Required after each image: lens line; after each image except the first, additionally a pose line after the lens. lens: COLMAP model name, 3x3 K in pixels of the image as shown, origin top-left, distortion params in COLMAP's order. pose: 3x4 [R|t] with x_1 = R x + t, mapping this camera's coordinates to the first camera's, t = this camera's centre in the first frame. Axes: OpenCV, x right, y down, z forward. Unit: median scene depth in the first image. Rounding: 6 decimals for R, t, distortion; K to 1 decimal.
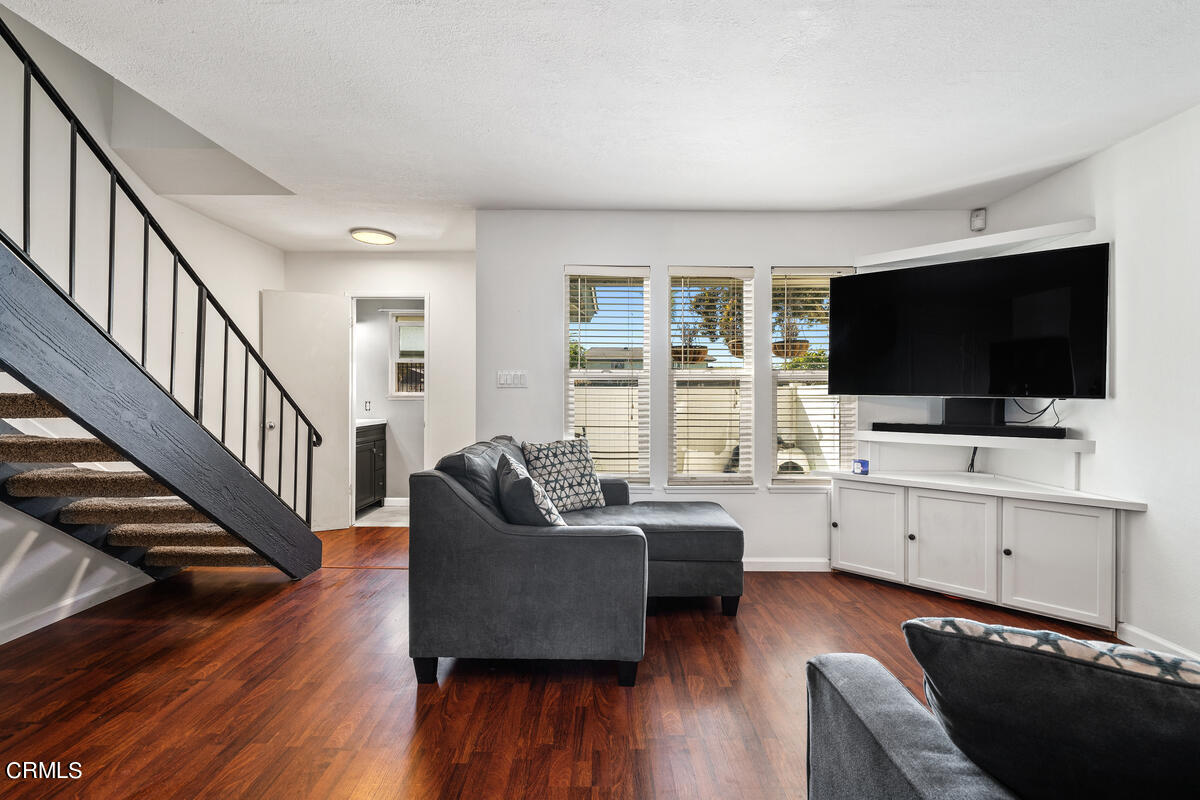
lens RADIAL K [[543.7, 0, 599.7], [0, 543.7, 395.8], [0, 0, 1]] dist [-0.008720, 0.005235]
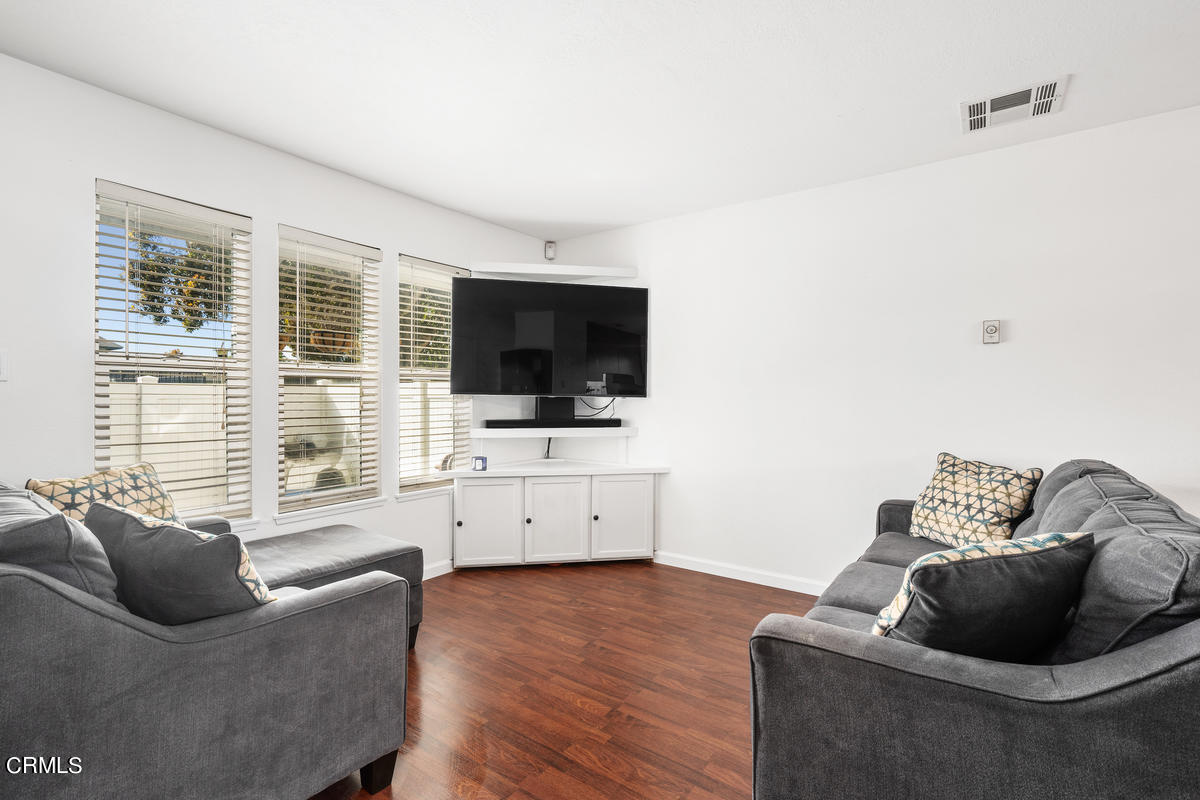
lens RADIAL K [[543.7, 0, 598.2], [0, 543.7, 392.6], [0, 0, 1]] dist [-0.008720, 0.005235]
pose [[0.582801, 0.002756, 0.812610, -0.249085], [-0.001268, 0.999996, -0.002482, -0.002763], [-0.812614, 0.000416, 0.582803, 0.215919]]
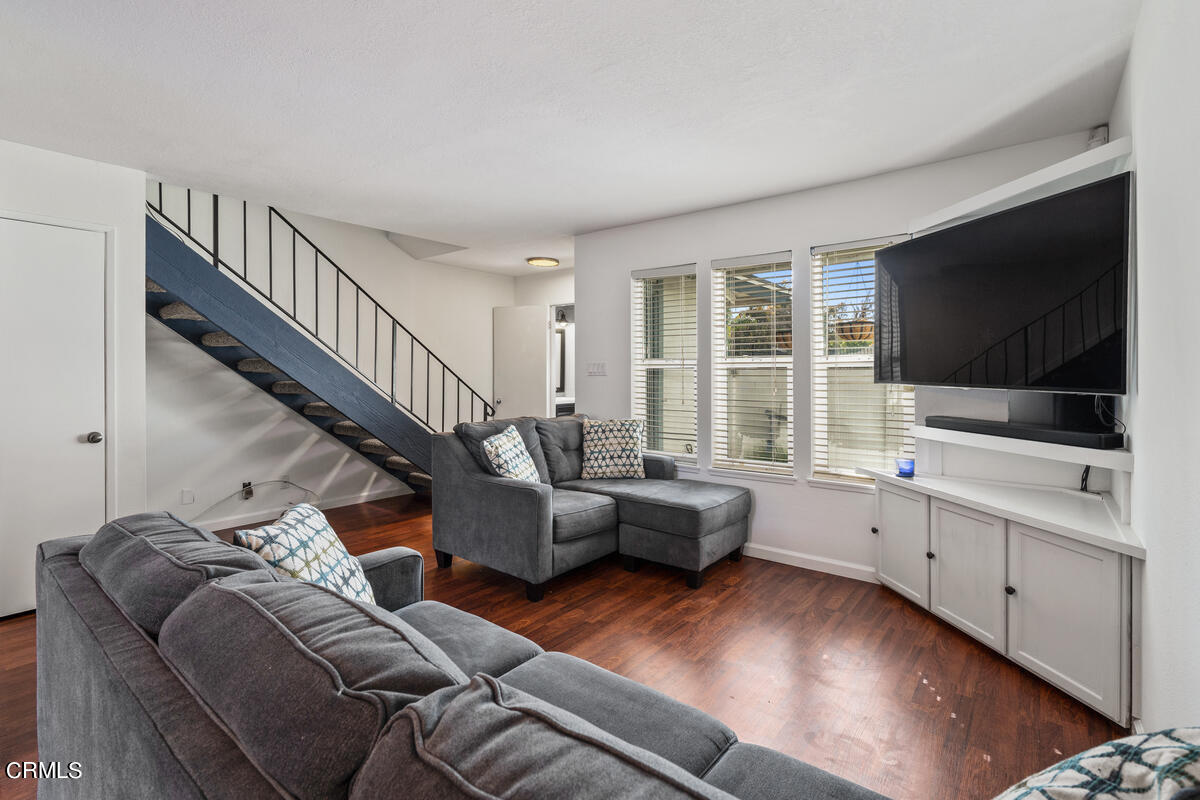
lens RADIAL K [[543.7, 0, 599.8], [0, 543.7, 376.5], [0, 0, 1]] dist [-0.008720, 0.005235]
pose [[0.791769, -0.000831, -0.610820, 0.655593], [0.001034, 0.999999, -0.000021, -0.013859], [0.610819, -0.000615, 0.791770, 0.028195]]
